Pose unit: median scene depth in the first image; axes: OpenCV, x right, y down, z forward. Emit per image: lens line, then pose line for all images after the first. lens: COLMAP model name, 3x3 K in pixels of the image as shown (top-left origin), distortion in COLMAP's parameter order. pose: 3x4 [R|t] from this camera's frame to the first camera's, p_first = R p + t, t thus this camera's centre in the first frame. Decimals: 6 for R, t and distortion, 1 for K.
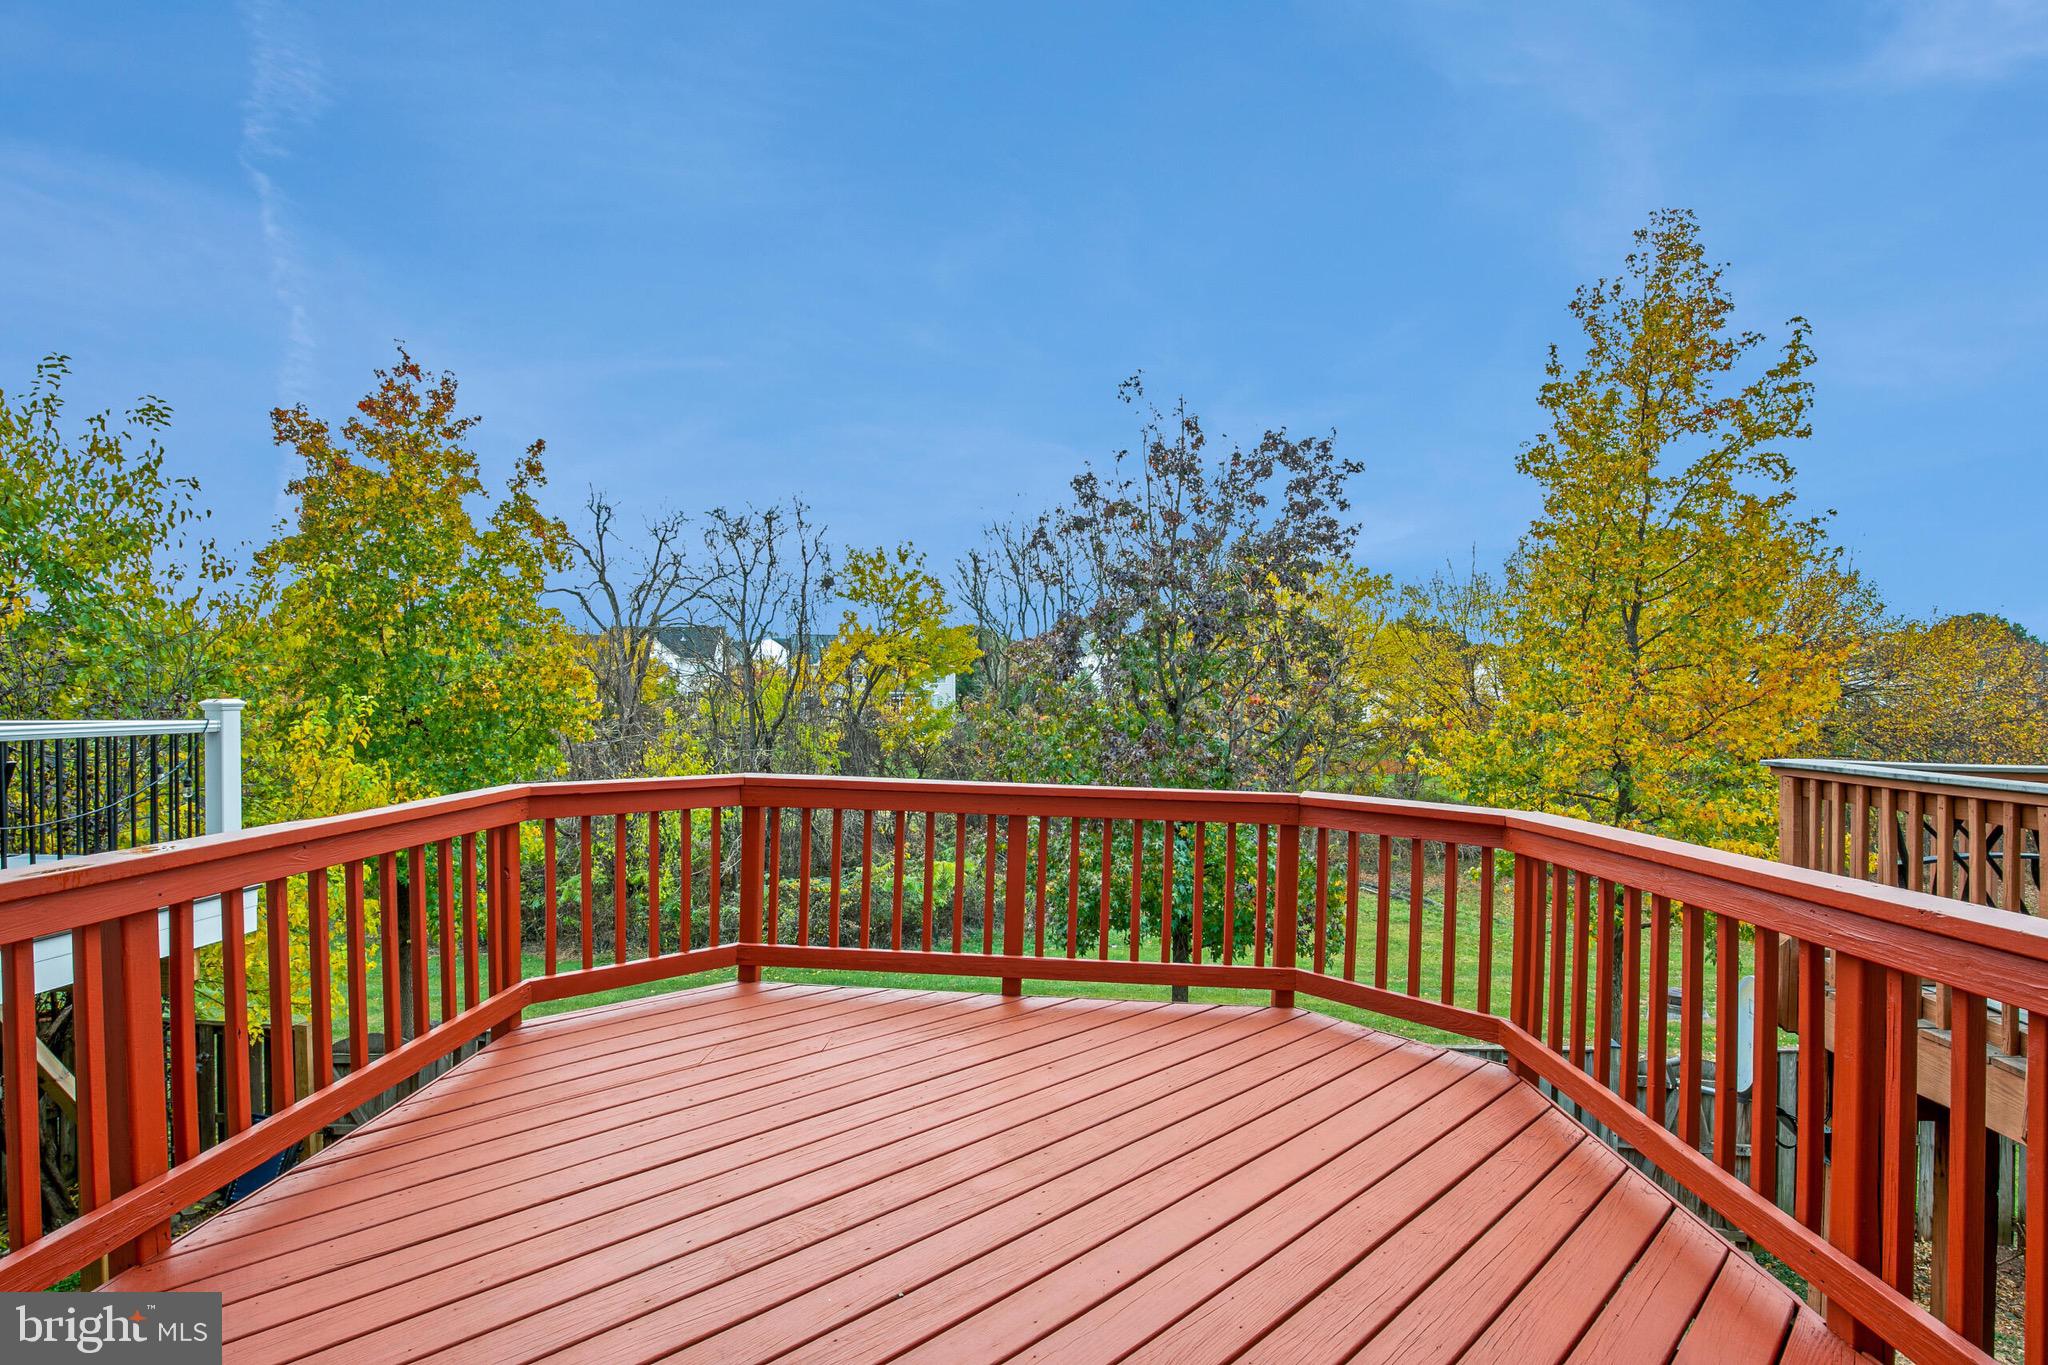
lens RADIAL K [[937.6, 0, 1021.9], [0, 937.6, 685.6], [0, 0, 1]] dist [-0.019458, 0.001609]
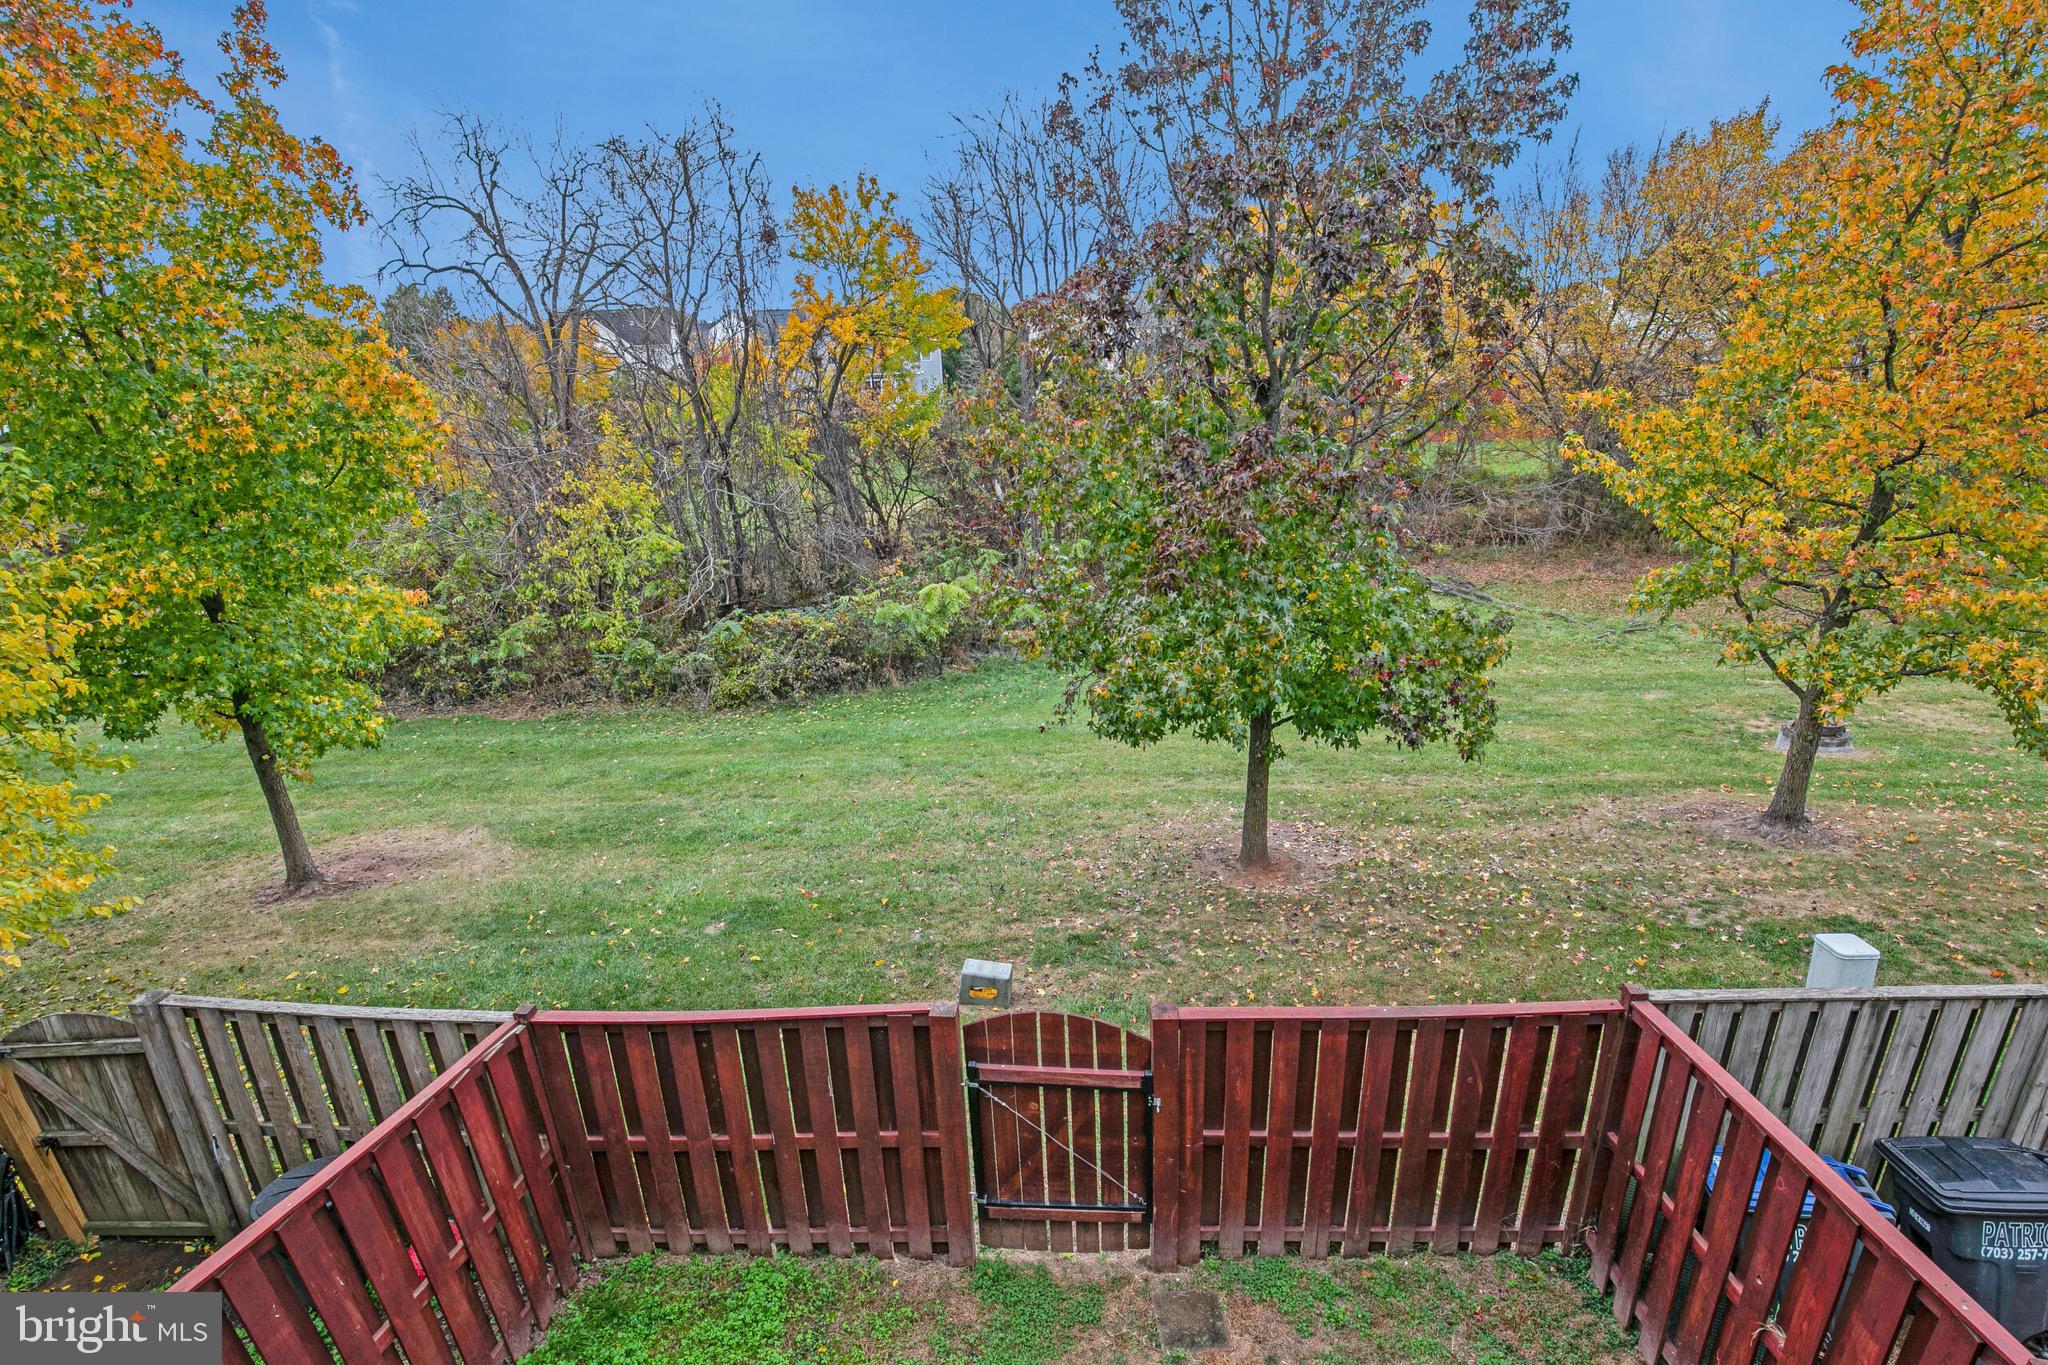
lens RADIAL K [[937.6, 0, 1017.8], [0, 937.6, 679.3], [0, 0, 1]] dist [-0.019458, 0.001609]
pose [[0.998918, -0.045634, -0.008969, -0.009545], [0.046061, 0.944128, 0.326343, -0.005058], [-0.006424, -0.326403, 0.945209, 0.140860]]
